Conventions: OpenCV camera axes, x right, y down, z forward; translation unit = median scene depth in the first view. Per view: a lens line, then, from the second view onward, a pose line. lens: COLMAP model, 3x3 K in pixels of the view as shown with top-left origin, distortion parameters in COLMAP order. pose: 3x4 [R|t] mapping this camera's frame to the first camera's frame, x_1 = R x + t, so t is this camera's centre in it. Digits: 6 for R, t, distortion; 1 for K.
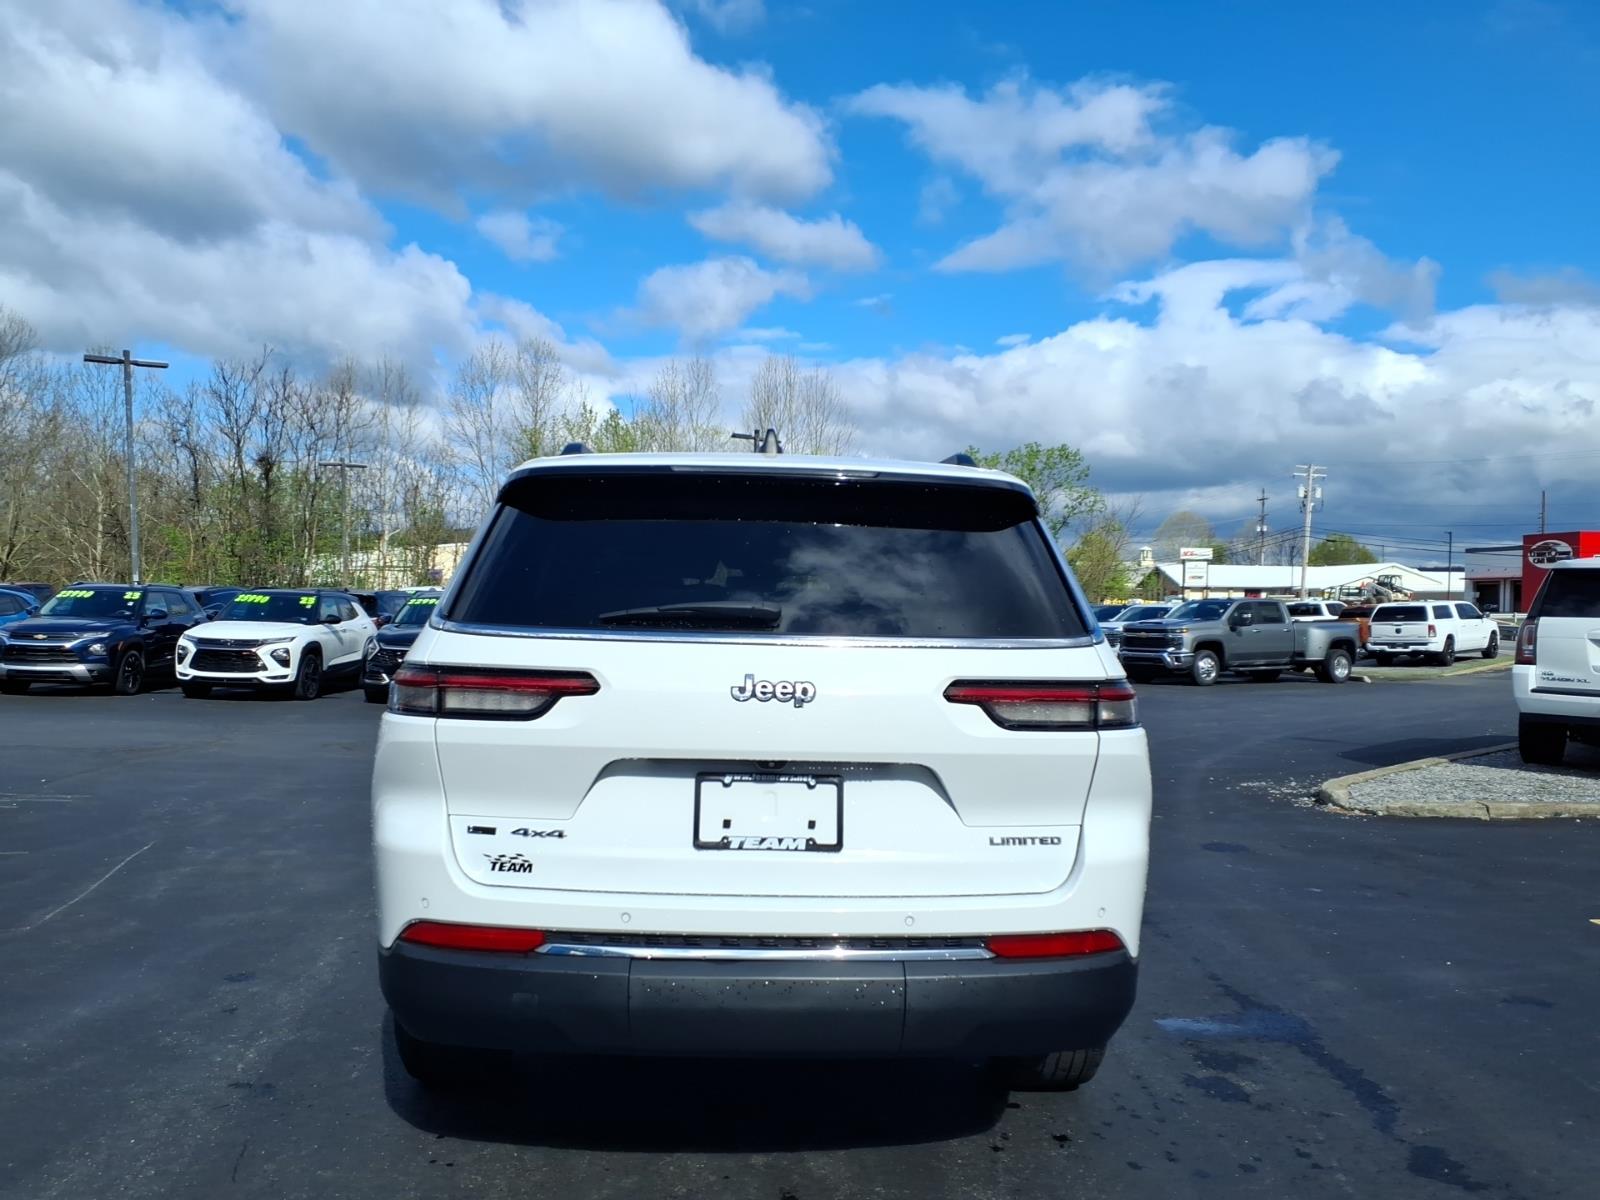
lens RADIAL K [[1270.3, 0, 781.2], [0, 1270.3, 699.0], [0, 0, 1]] dist [0.004931, -0.004649]
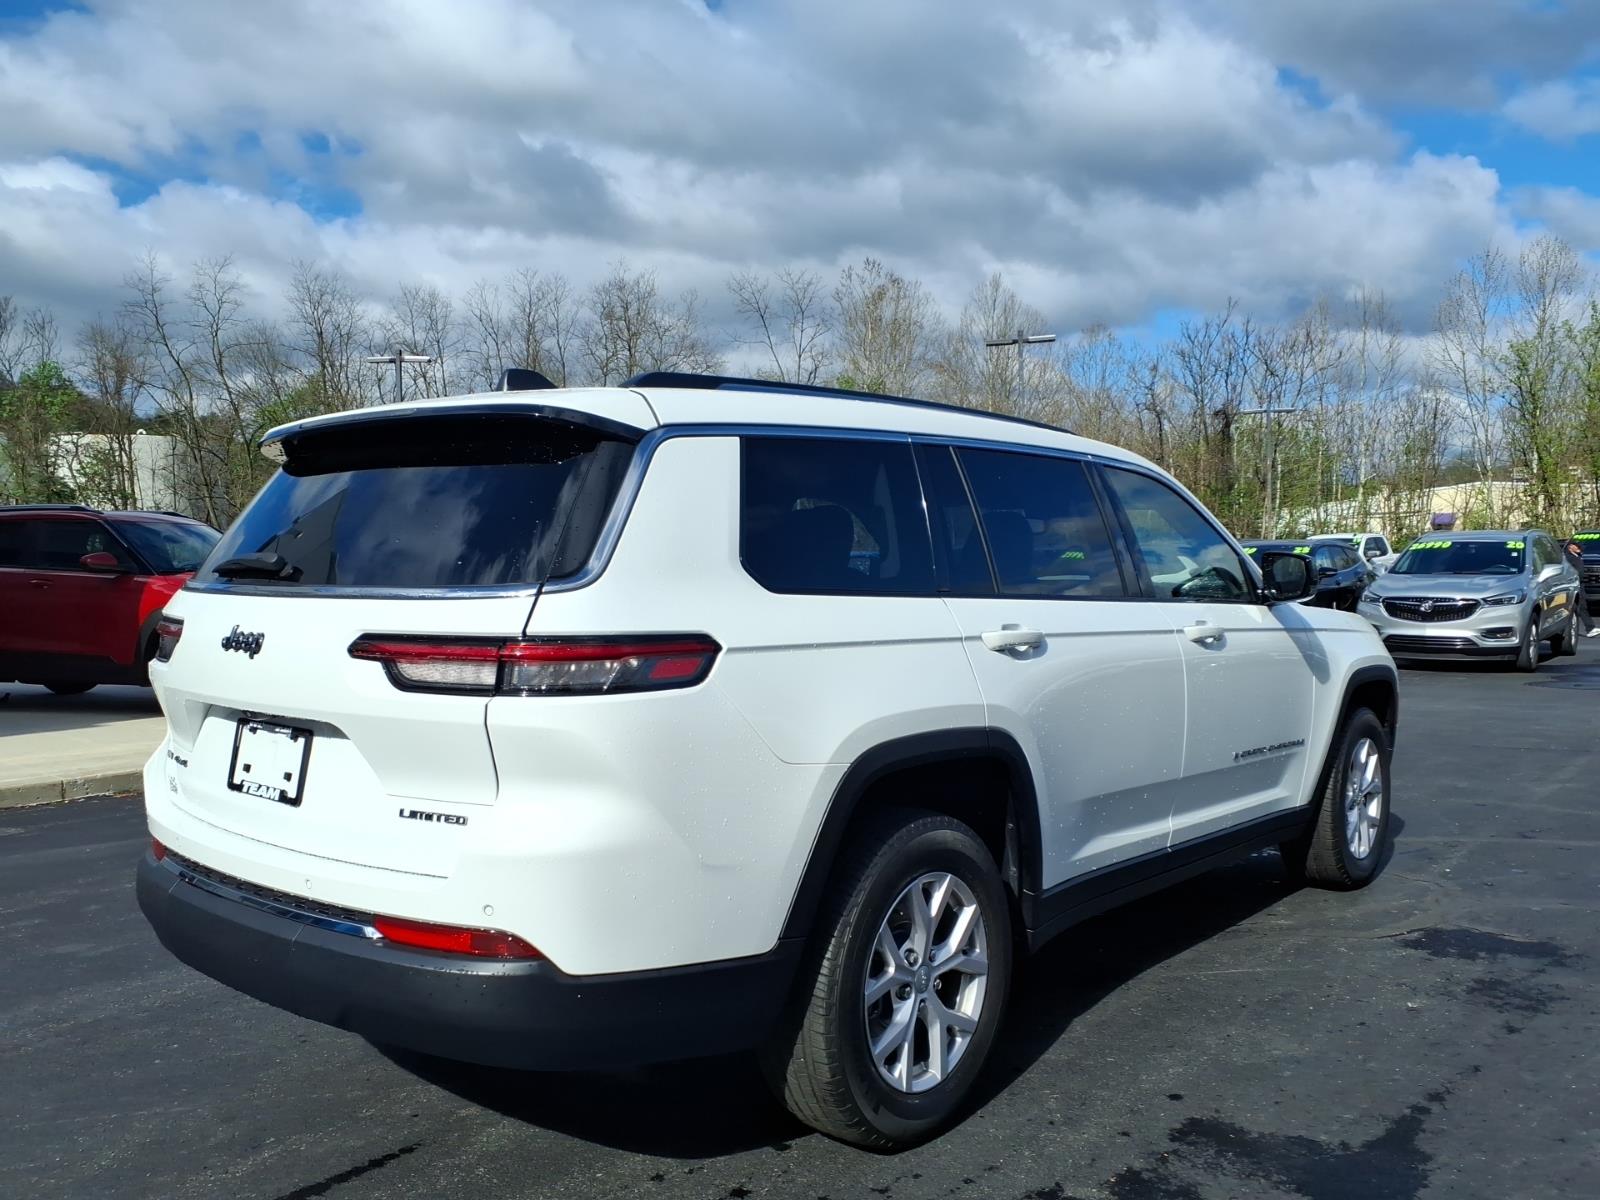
lens RADIAL K [[1252.6, 0, 802.4], [0, 1252.6, 777.3], [0, 0, 1]] dist [0.002415, -0.000486]
pose [[0.723303, 0.085737, -0.685188, 0.863185], [-0.017607, 0.994229, 0.105820, -0.011339], [0.690306, -0.064476, 0.720639, 0.485818]]
